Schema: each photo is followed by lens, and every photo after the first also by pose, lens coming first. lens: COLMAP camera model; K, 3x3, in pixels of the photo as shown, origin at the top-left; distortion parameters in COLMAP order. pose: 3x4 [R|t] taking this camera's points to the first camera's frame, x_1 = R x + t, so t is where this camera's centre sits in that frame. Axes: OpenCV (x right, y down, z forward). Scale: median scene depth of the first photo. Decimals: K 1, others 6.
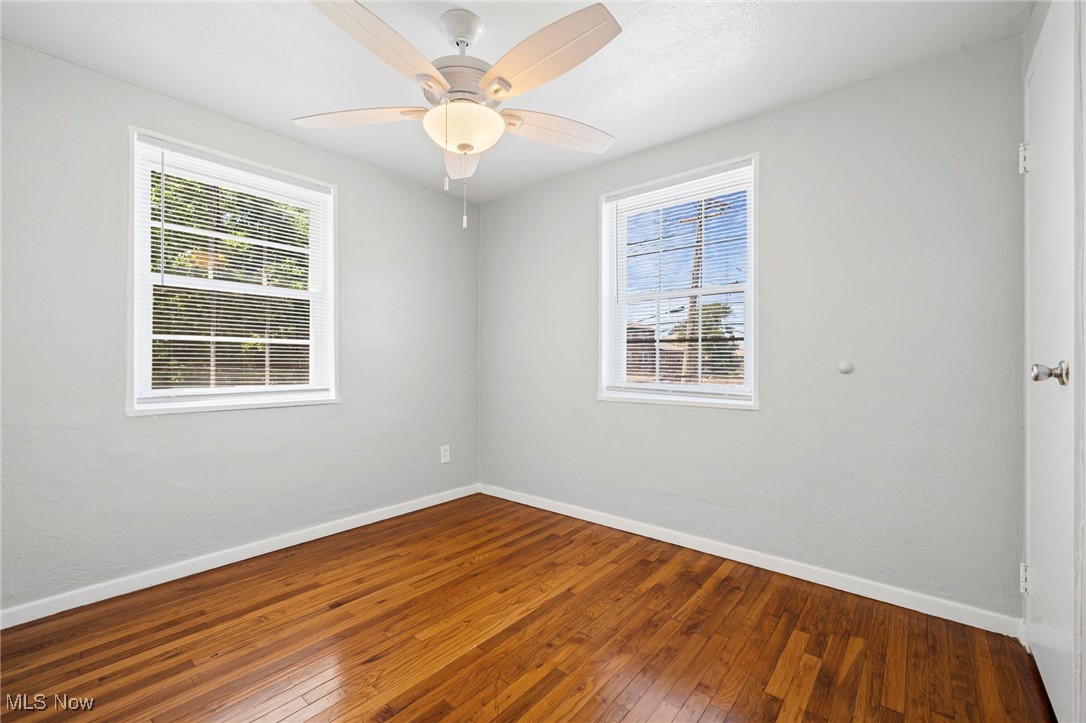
lens RADIAL K [[462.6, 0, 542.5], [0, 462.6, 360.7], [0, 0, 1]] dist [0.001728, -0.000054]
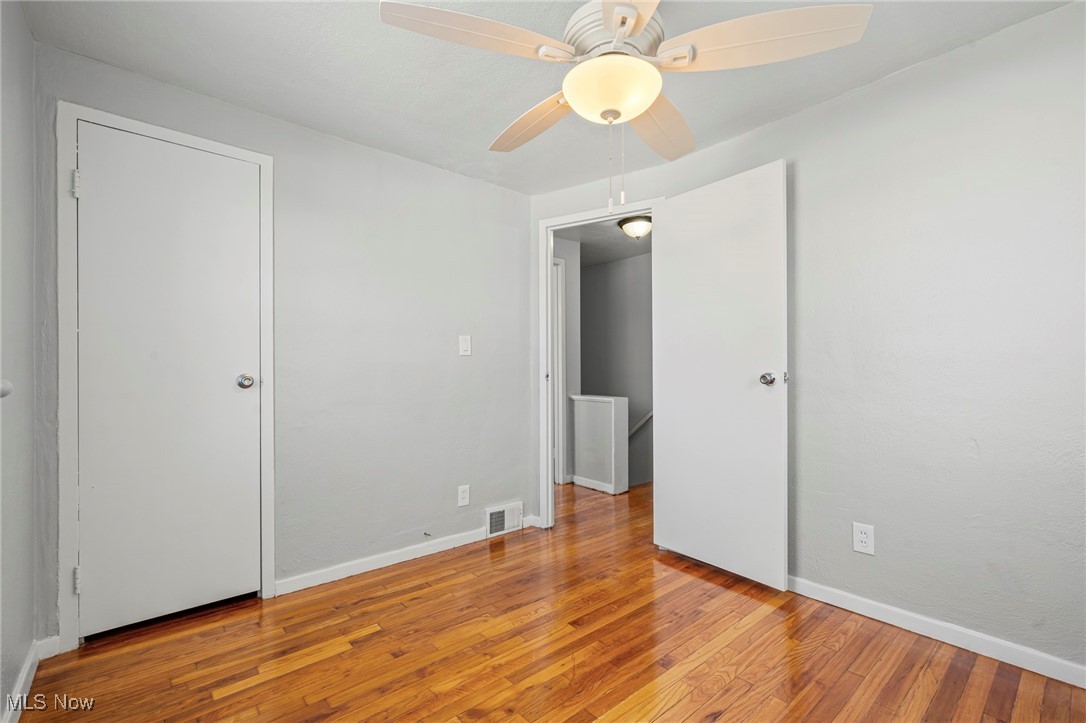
lens RADIAL K [[462.6, 0, 542.6], [0, 462.6, 364.6], [0, 0, 1]] dist [0.001728, -0.000054]
pose [[-0.983769, 0.008690, 0.179228, -0.208787], [0.008069, 0.999959, -0.004191, -0.012712], [-0.179257, -0.002677, -0.983799, 1.905743]]
